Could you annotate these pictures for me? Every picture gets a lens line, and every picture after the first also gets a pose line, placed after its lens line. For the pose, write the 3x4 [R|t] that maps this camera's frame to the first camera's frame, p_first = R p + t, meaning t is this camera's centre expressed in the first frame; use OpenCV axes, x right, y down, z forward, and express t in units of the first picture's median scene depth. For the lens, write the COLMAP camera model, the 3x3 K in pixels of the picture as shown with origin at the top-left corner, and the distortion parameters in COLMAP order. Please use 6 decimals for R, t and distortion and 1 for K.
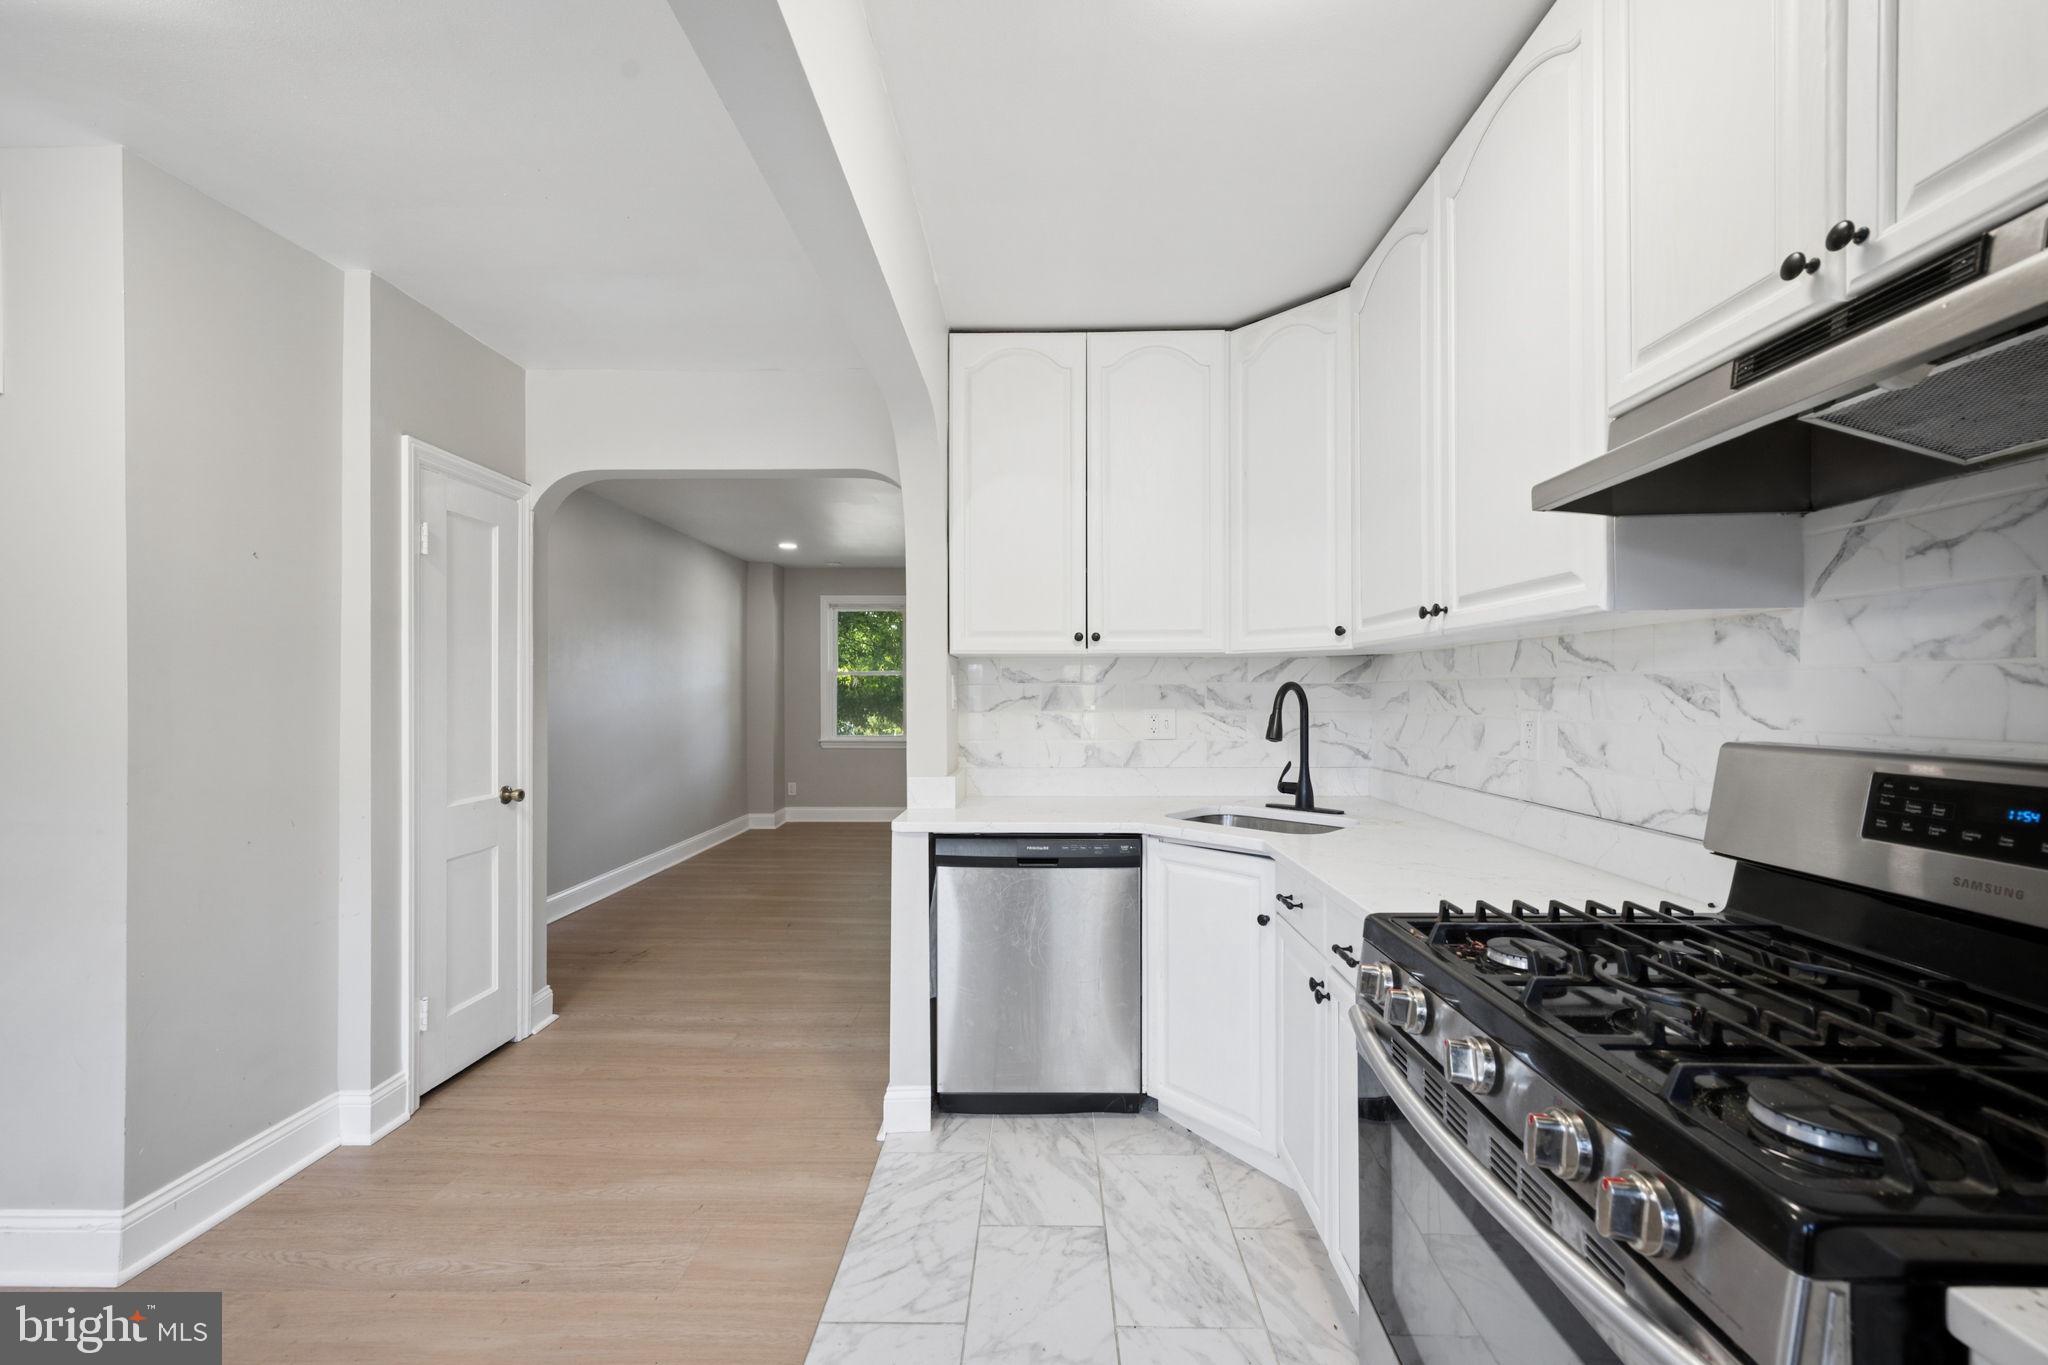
lens RADIAL K [[808.3, 0, 1027.6], [0, 808.3, 698.4], [0, 0, 1]] dist [0.006342, -0.000296]
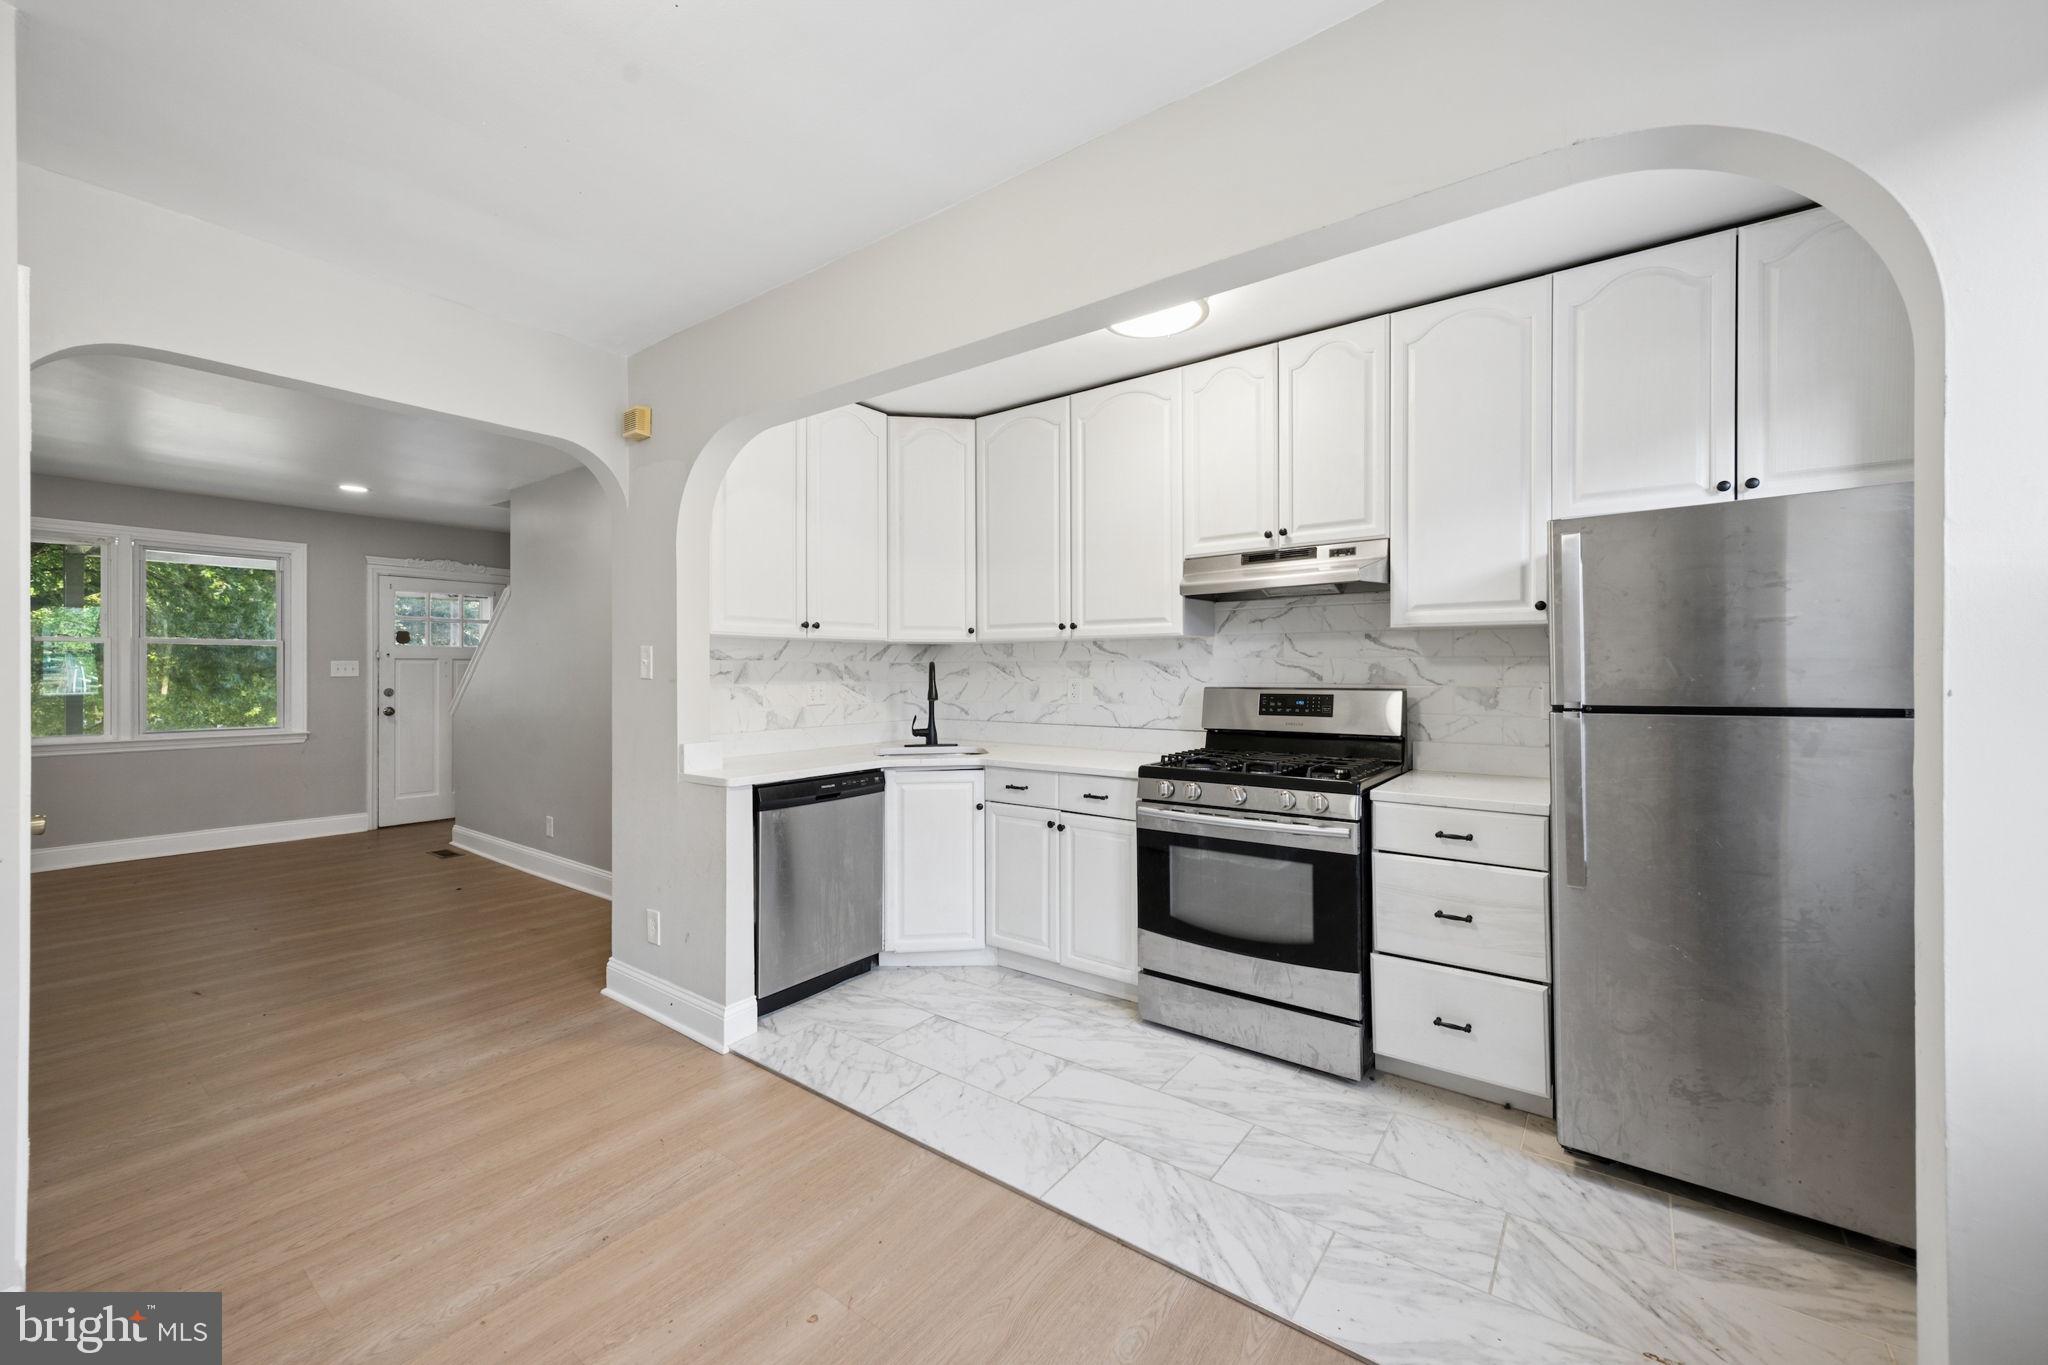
lens RADIAL K [[796.5, 0, 1026.1], [0, 796.5, 674.3], [0, 0, 1]] dist [0.004807, 0.000035]
pose [[0.583638, -0.003557, 0.812006, -0.846921], [0.006239, 0.999981, -0.000104, 0.004953], [-0.811990, 0.005127, 0.583649, -0.021329]]
